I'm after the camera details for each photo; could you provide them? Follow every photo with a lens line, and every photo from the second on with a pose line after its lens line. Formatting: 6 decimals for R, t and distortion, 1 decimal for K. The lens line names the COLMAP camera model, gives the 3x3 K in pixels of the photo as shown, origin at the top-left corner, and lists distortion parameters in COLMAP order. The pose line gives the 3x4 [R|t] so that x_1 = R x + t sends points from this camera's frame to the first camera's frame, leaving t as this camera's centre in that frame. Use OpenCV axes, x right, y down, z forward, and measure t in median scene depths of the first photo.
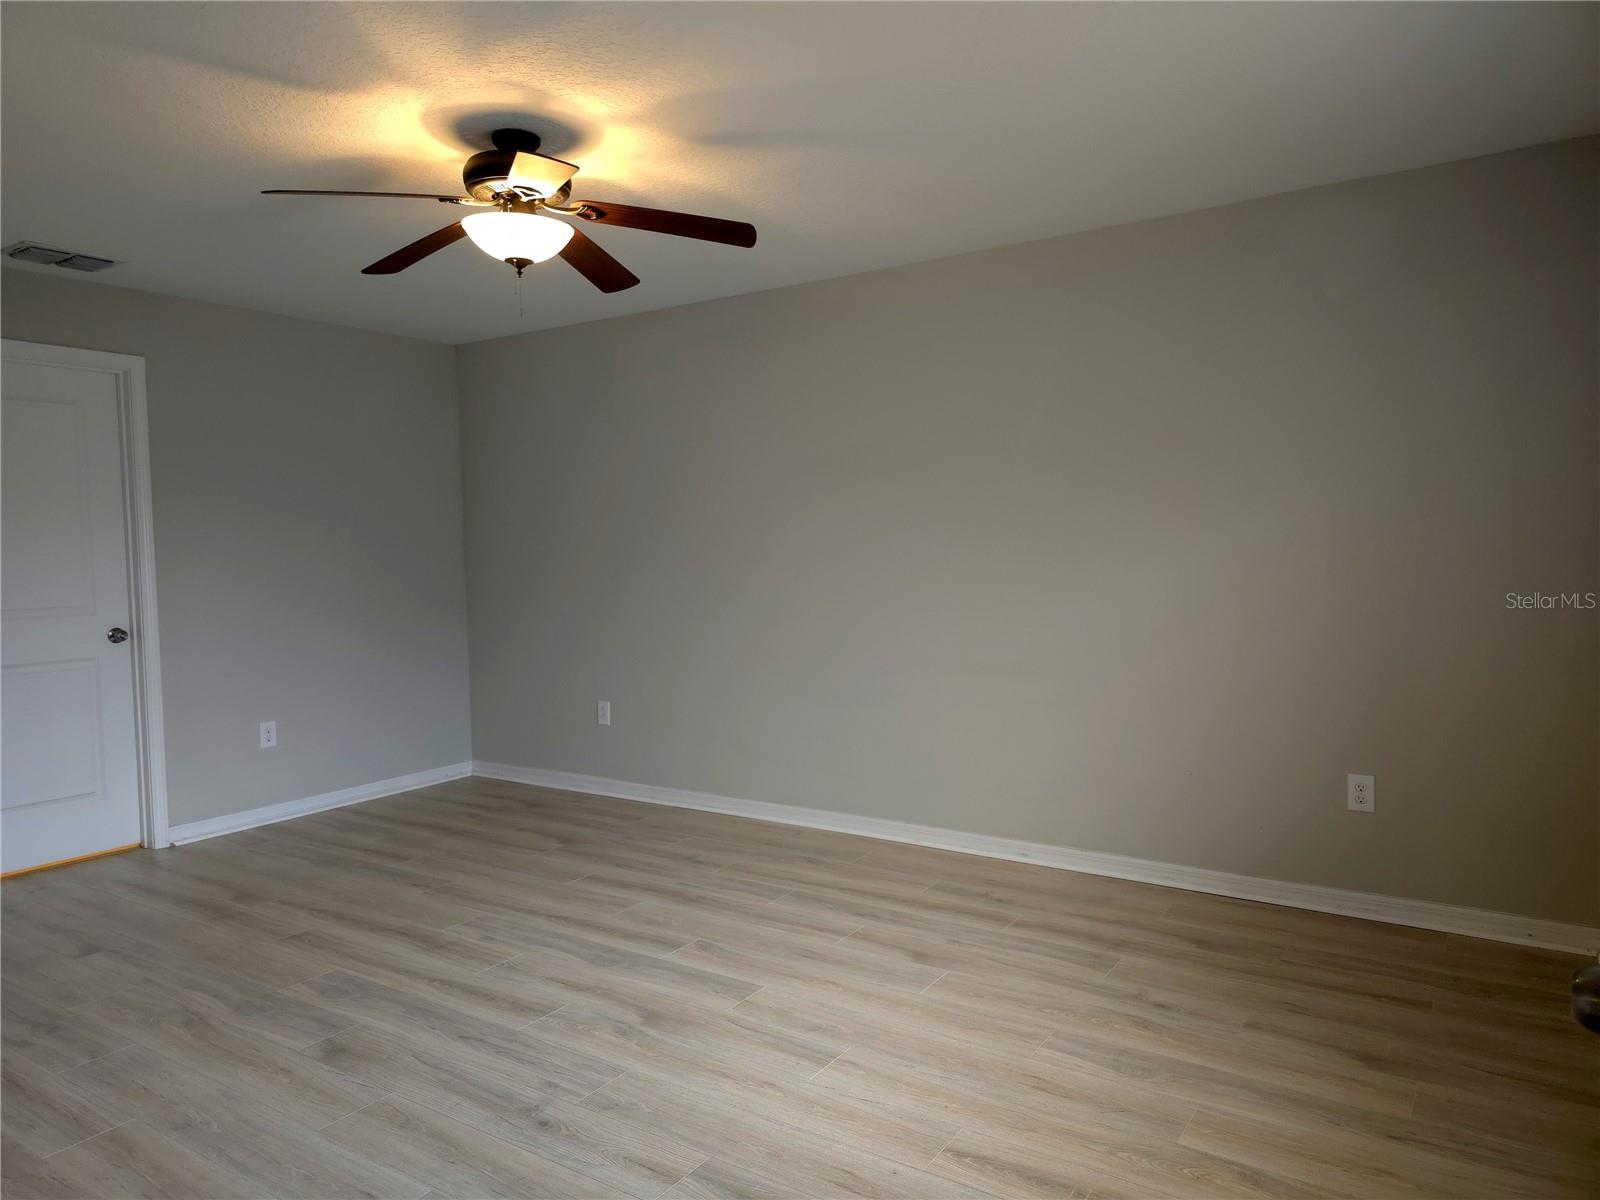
lens RADIAL K [[1076.9, 0, 797.4], [0, 1076.9, 604.7], [0, 0, 1]] dist [0.080697, -0.068354]
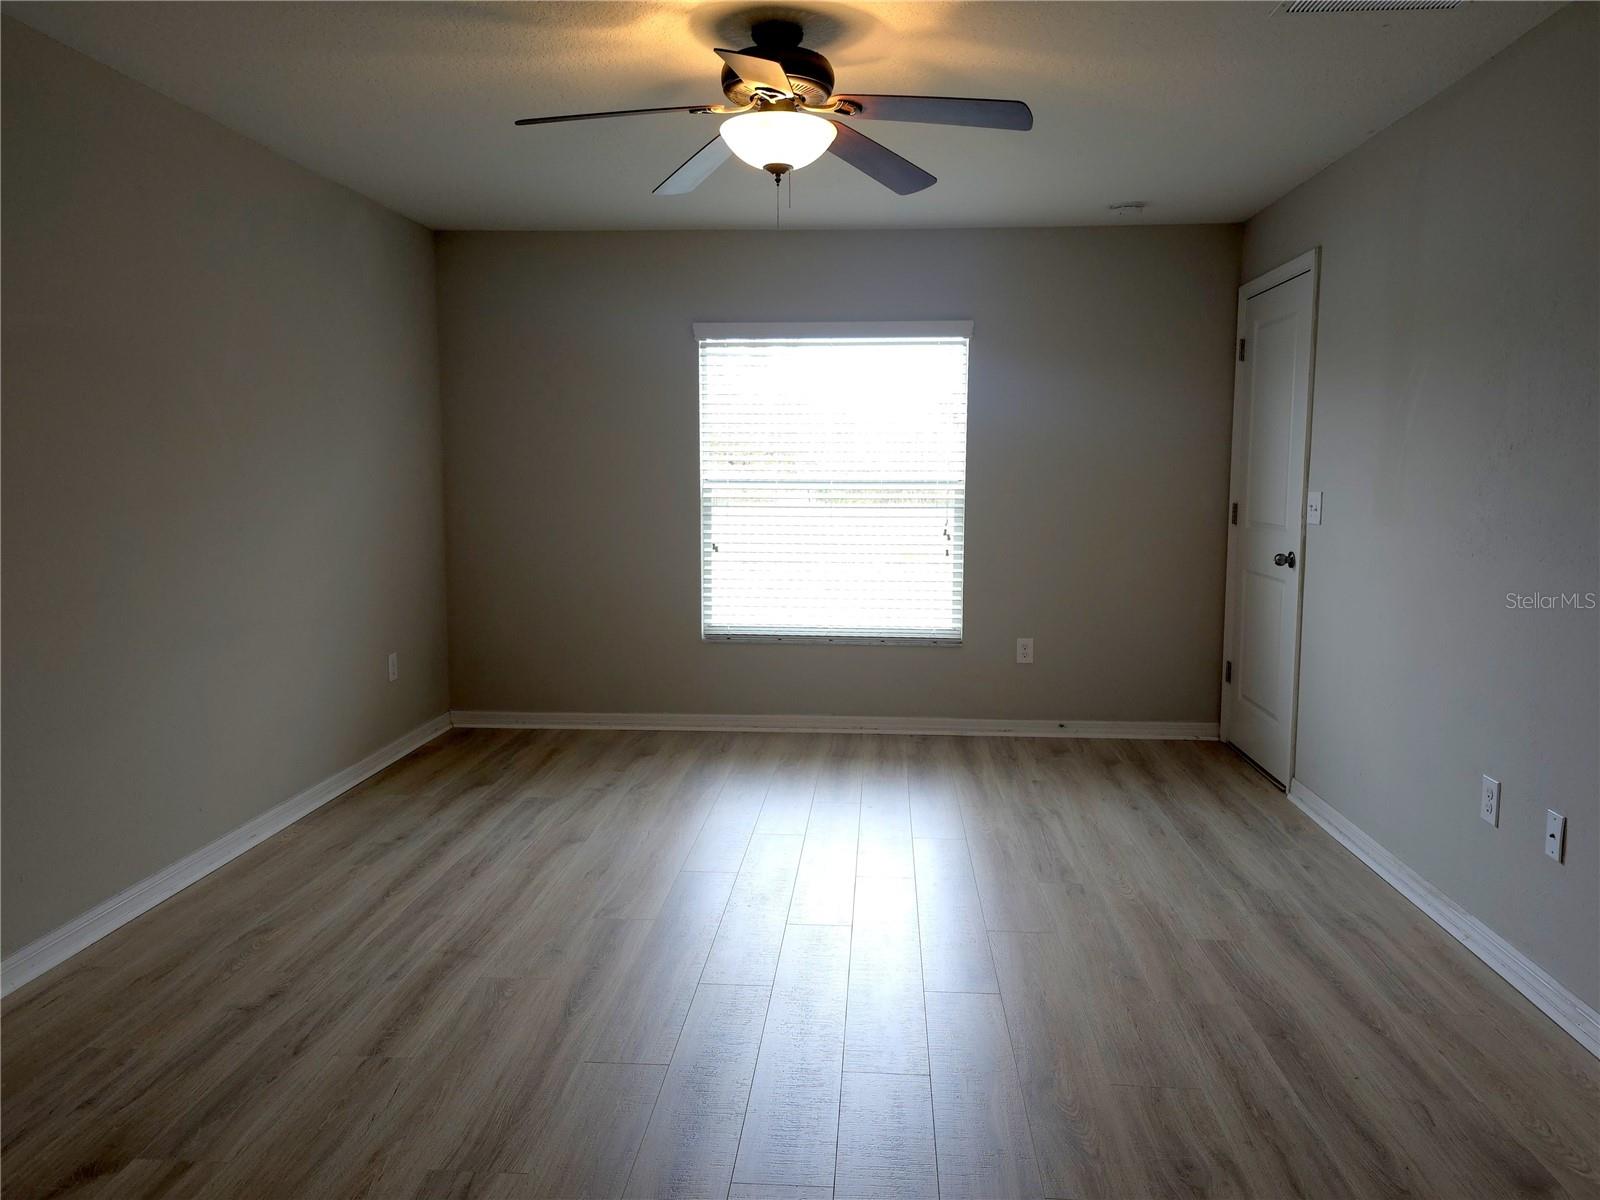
lens RADIAL K [[1130.4, 0, 810.0], [0, 1130.4, 600.3], [0, 0, 1]] dist [0.084541, -0.084307]
pose [[-0.489329, -0.088958, 0.867550, -1.024921], [0.056970, 0.989399, 0.133585, -0.069459], [-0.870236, 0.114791, -0.479074, 1.335910]]
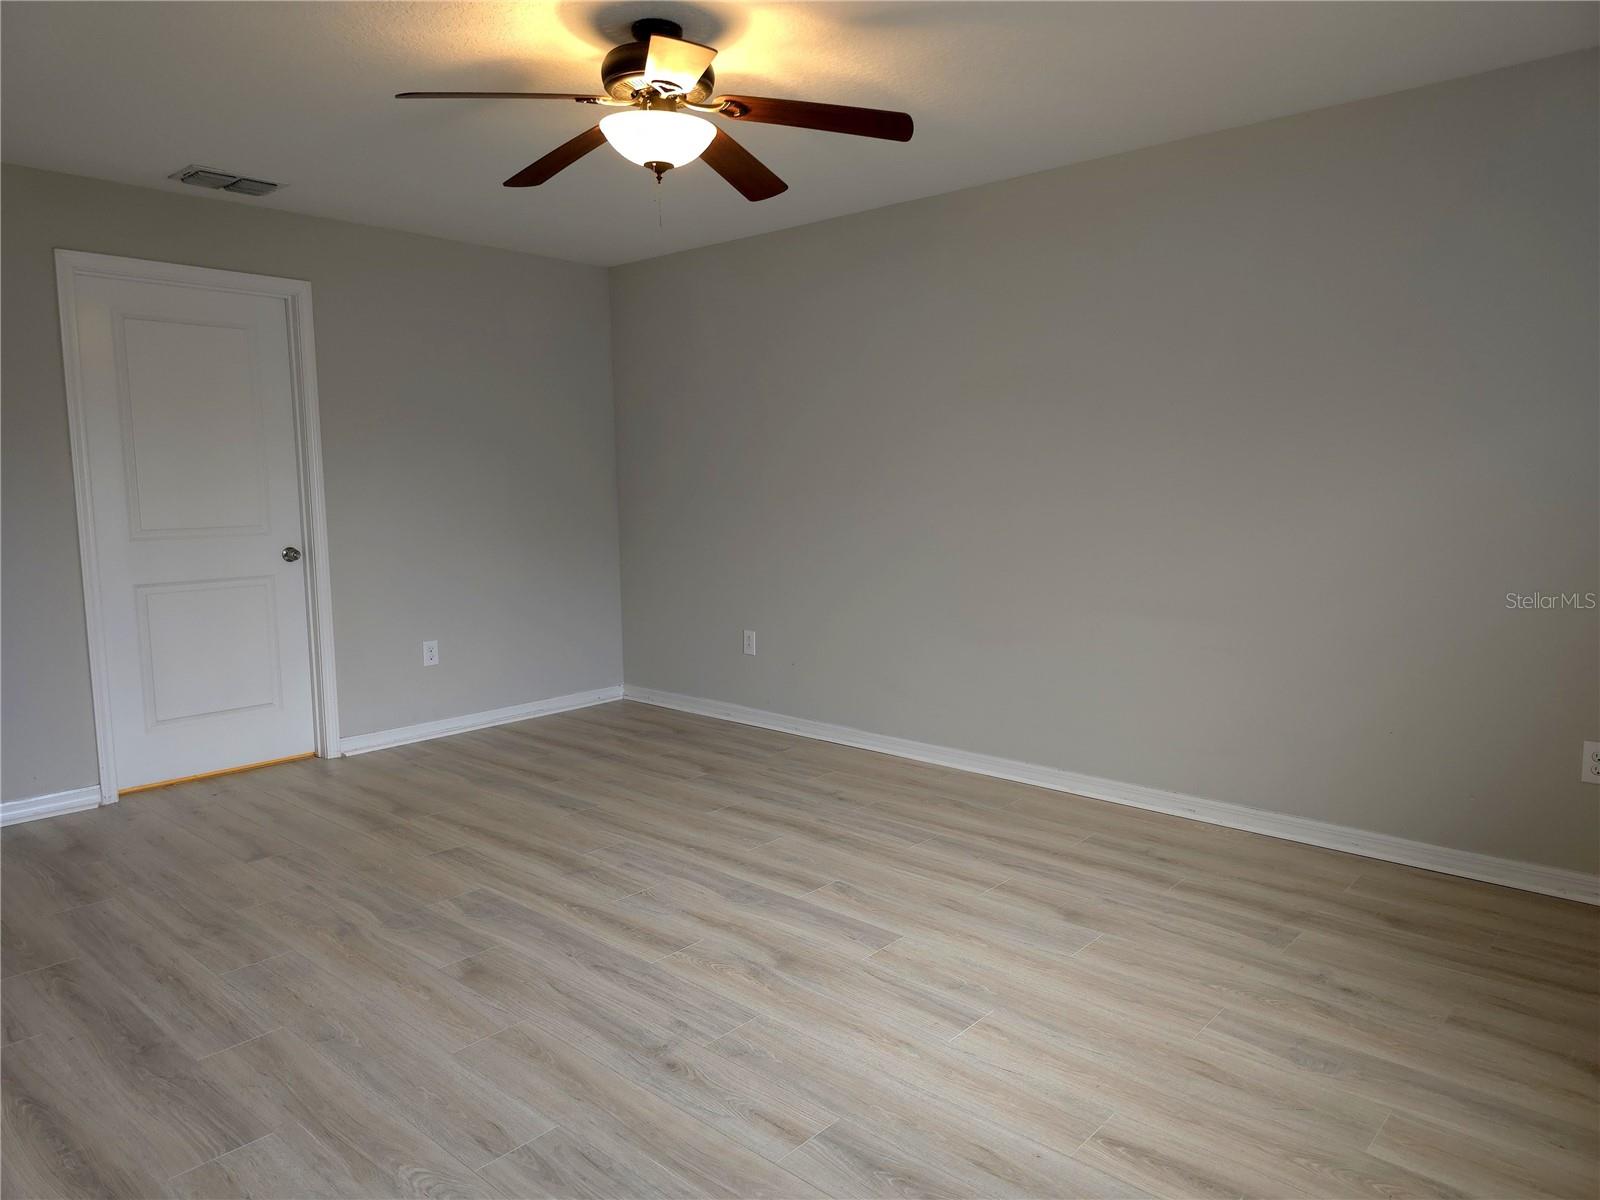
lens RADIAL K [[1064.9, 0, 800.0], [0, 1064.9, 600.0], [0, 0, 1]] dist [0.066538, -0.058185]
pose [[0.989685, 0.024942, -0.141076, 0.005032], [-0.016214, 0.997902, 0.062687, -0.000951], [0.142344, -0.059753, 0.988012, 0.071356]]
